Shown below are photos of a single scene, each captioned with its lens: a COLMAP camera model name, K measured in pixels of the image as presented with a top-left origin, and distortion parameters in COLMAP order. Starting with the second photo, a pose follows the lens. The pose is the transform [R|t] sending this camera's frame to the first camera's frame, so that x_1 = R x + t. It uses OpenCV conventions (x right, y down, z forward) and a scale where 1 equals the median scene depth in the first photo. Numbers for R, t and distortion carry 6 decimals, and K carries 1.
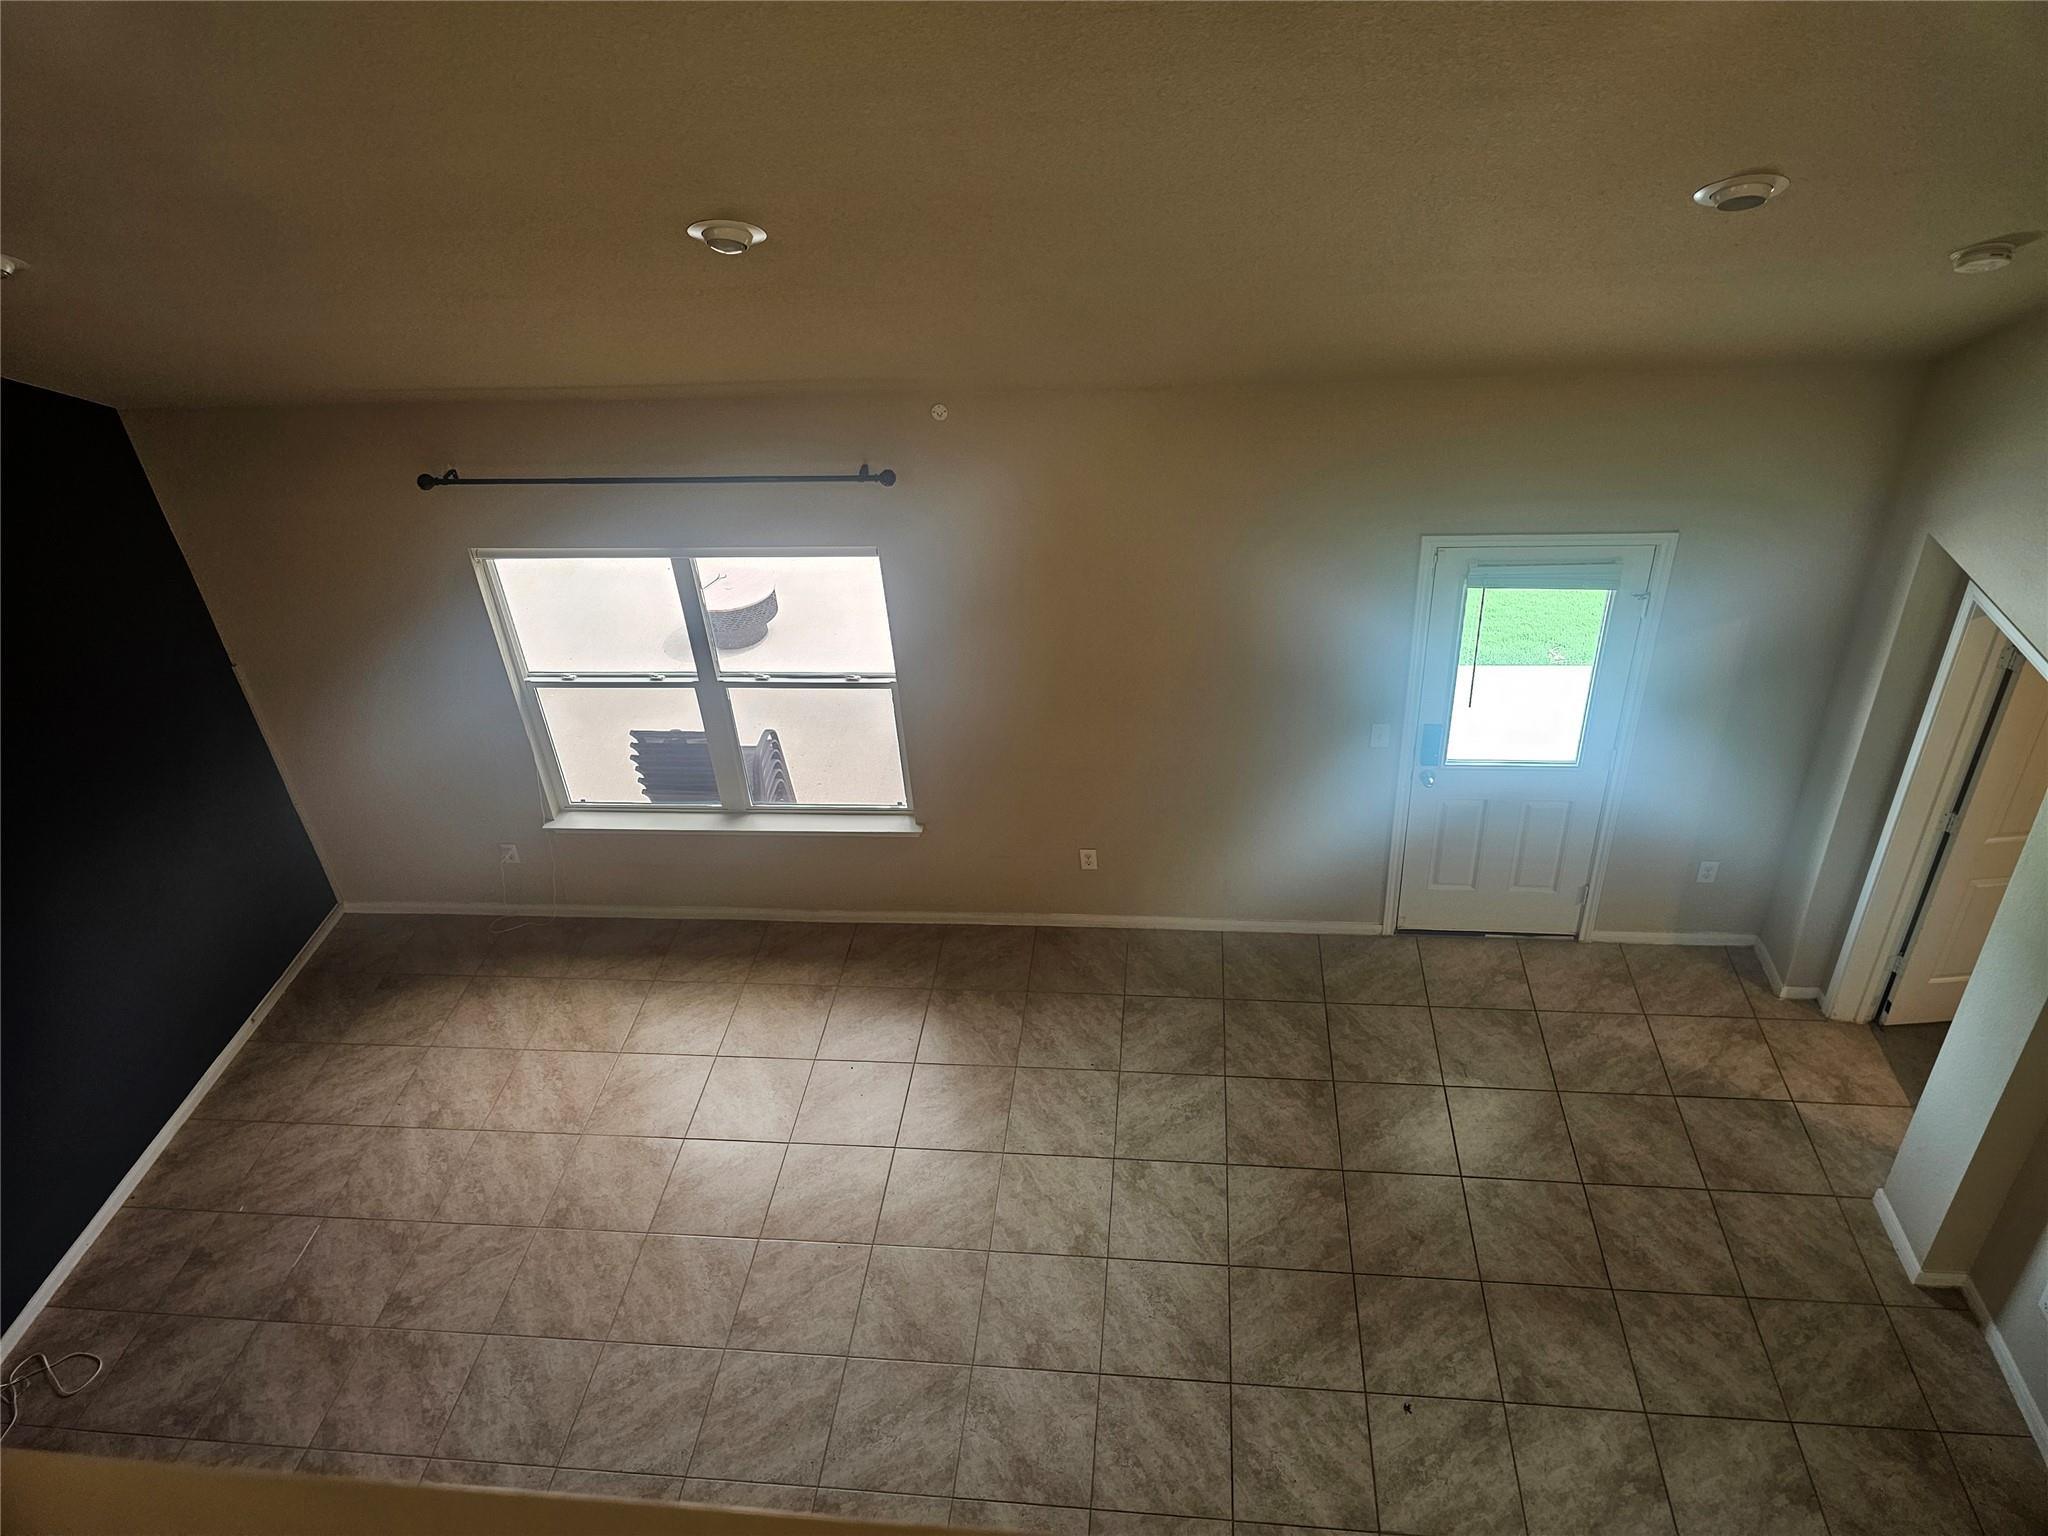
lens RADIAL K [[1365.6, 0, 1026.7], [0, 1365.6, 687.0], [0, 0, 1]] dist [0.059458, -0.057666]
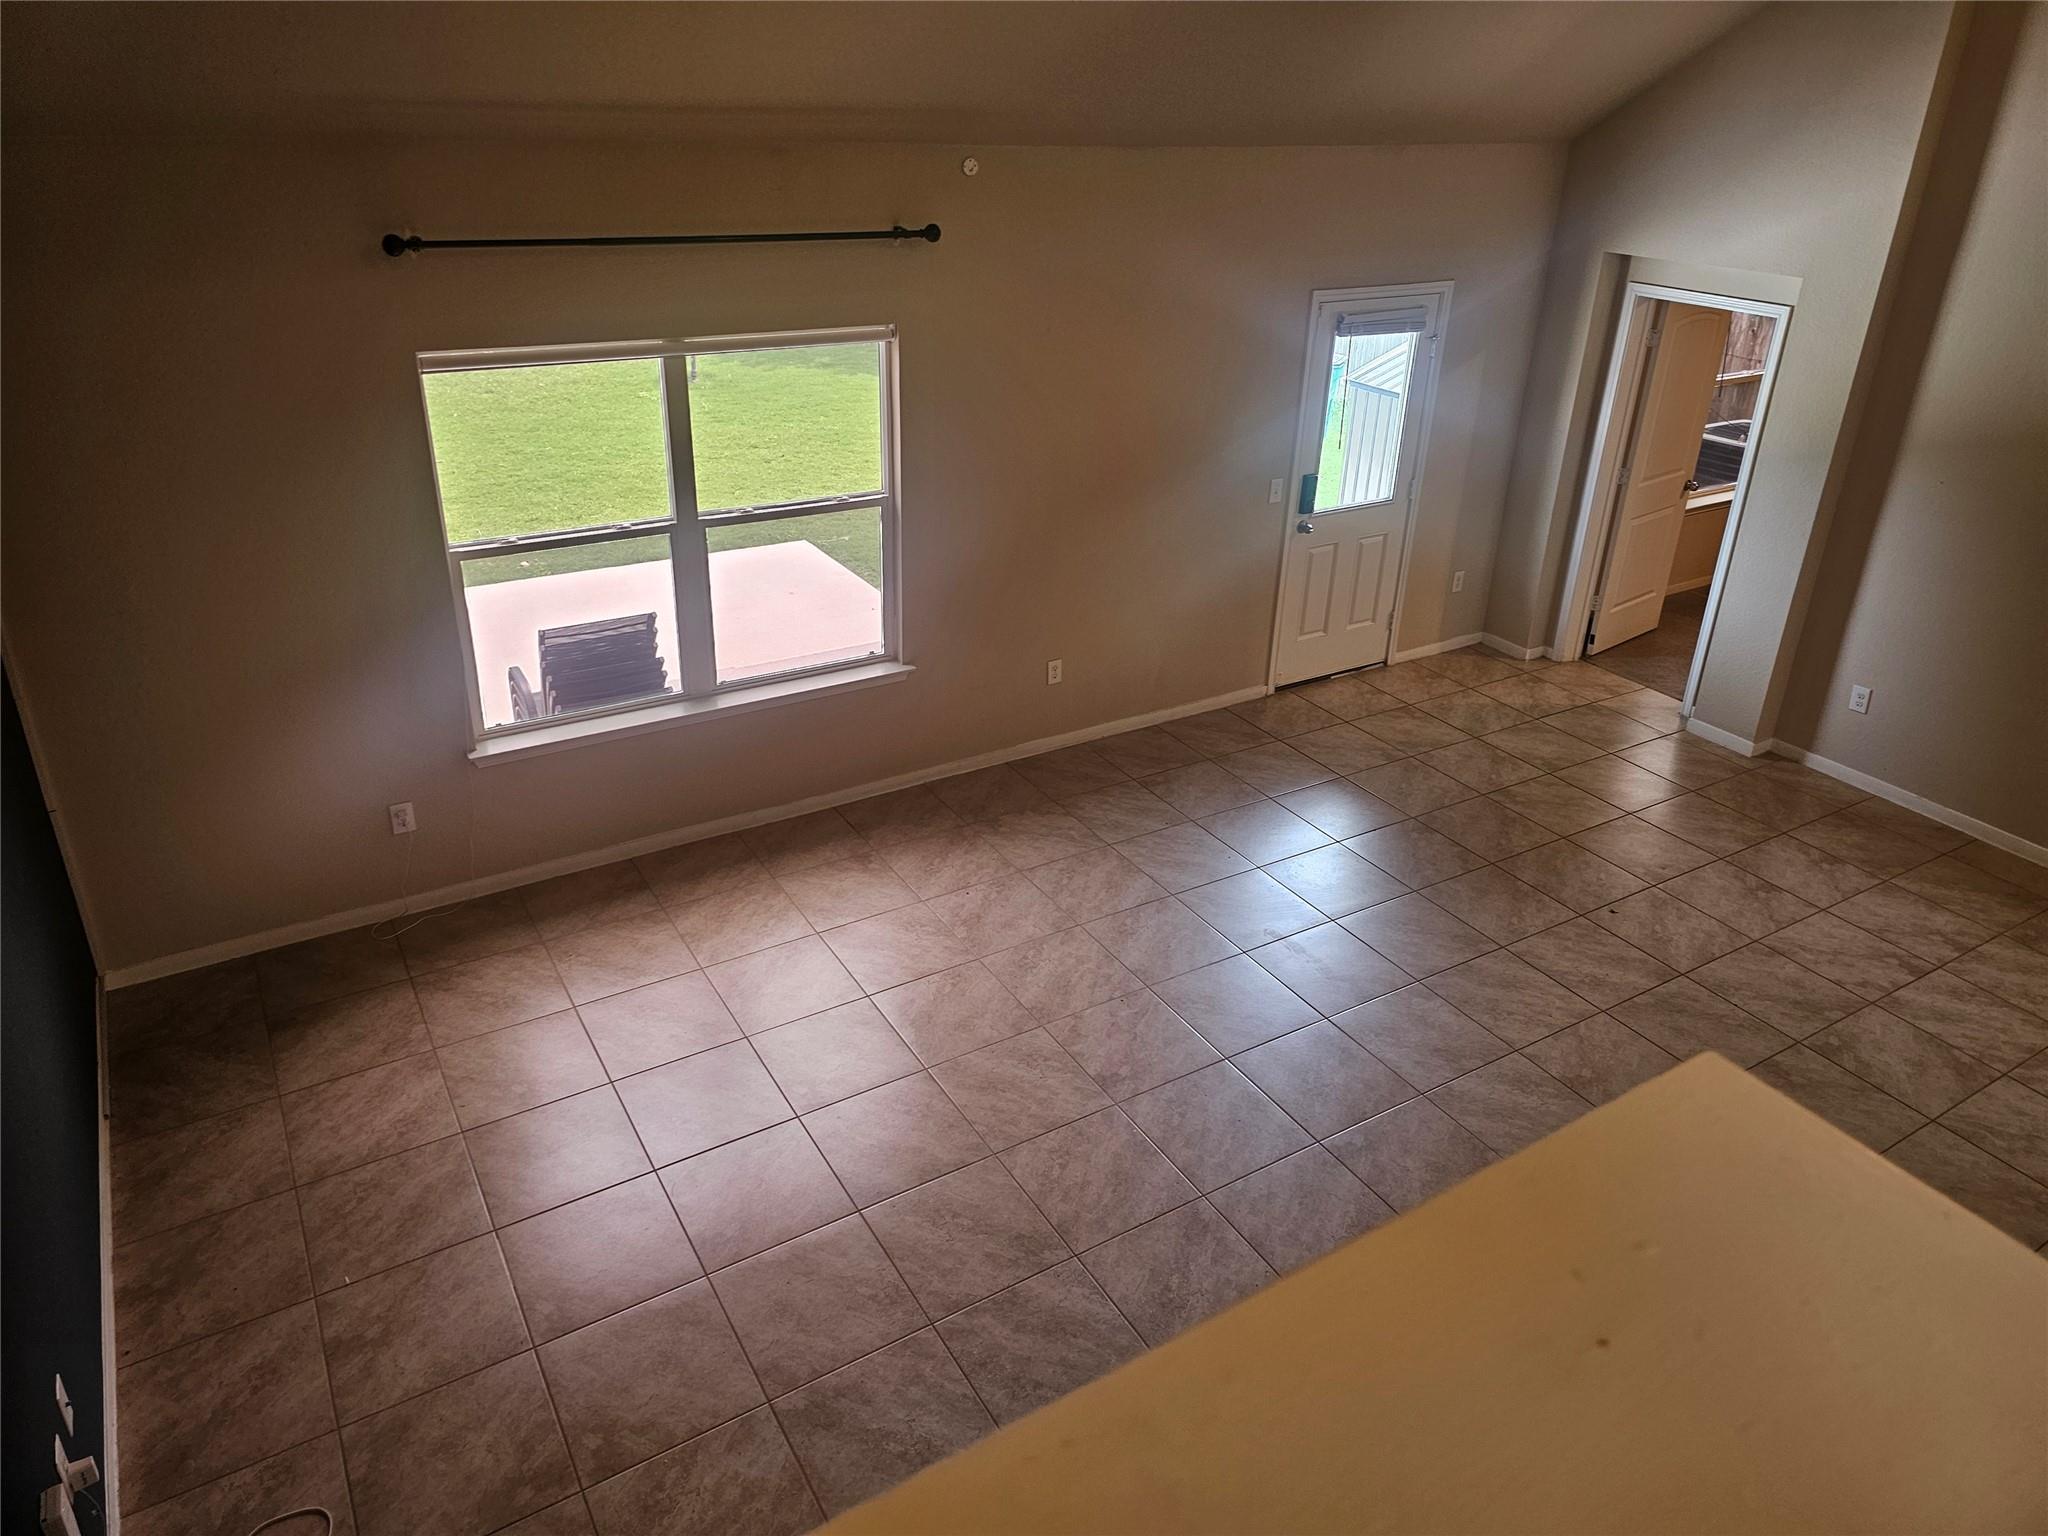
lens RADIAL K [[1368.6, 0, 1026.5], [0, 1368.6, 693.4], [0, 0, 1]] dist [0.088903, -0.118923]
pose [[0.785887, -0.168465, 0.594980, -0.621875], [0.261173, 0.962571, -0.072427, 0.227082], [-0.560509, 0.212313, 0.800470, 0.219608]]
